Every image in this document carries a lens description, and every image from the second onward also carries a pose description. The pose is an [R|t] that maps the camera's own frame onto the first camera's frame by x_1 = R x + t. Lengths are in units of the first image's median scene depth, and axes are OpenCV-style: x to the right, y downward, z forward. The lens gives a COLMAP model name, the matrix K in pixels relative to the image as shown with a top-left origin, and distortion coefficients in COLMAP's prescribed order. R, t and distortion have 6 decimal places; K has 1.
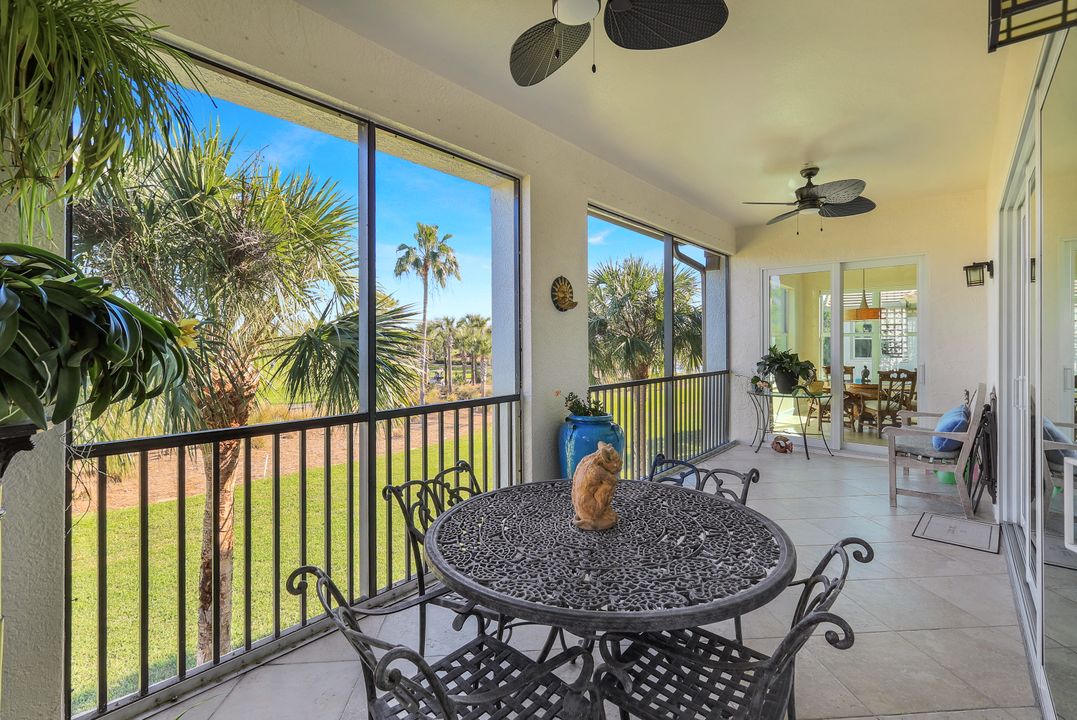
lens RADIAL K [[482.6, 0, 529.1], [0, 482.6, 347.0], [0, 0, 1]] dist [-0.001230, -0.001615]
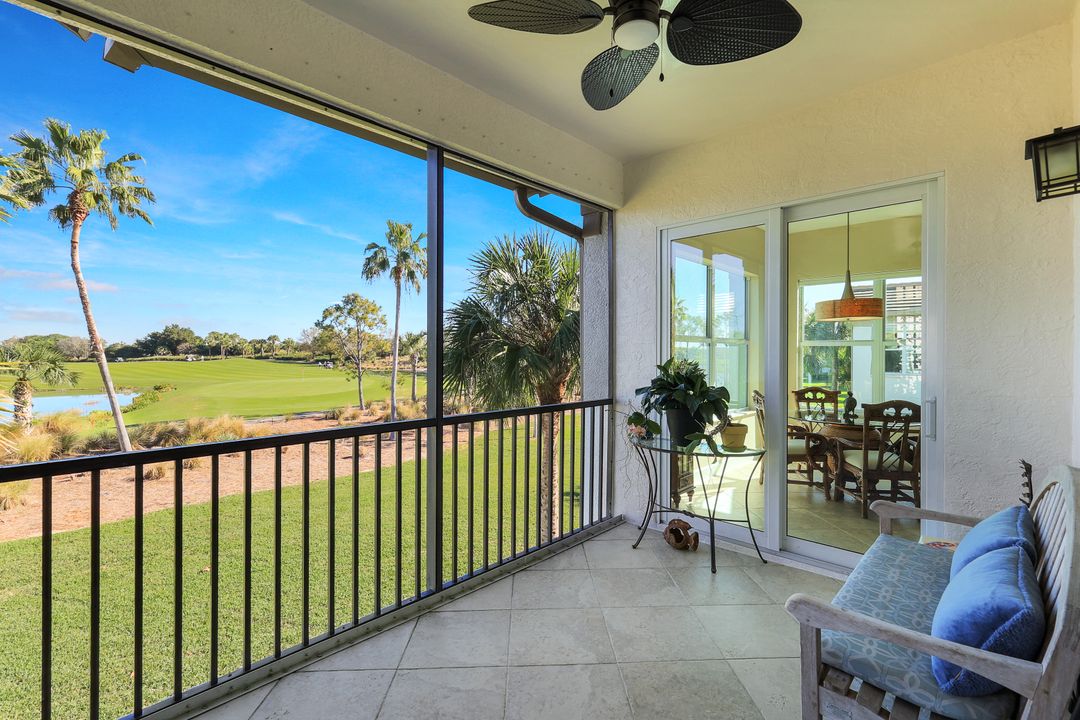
lens RADIAL K [[483.9, 0, 549.0], [0, 483.9, 353.1], [0, 0, 1]] dist [-0.001230, -0.001615]
pose [[0.999840, 0.004419, -0.017352, 0.338391], [-0.004581, 0.999946, -0.009339, -0.004172], [0.017310, 0.009417, 0.999806, 0.388363]]
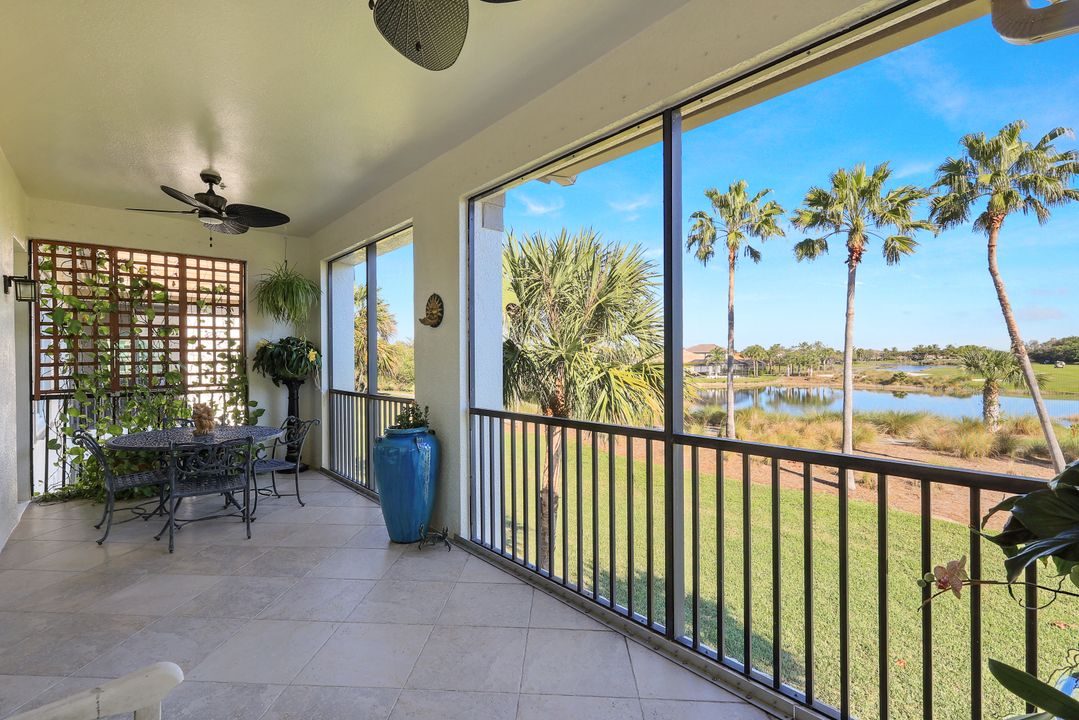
lens RADIAL K [[483.5, 0, 540.3], [0, 483.5, 359.9], [0, 0, 1]] dist [-0.001230, -0.001615]
pose [[-0.103940, 0.007562, -0.994555, 0.564062], [-0.002897, 0.999965, 0.007906, -0.005655], [0.994579, 0.003703, -0.103914, 0.688004]]
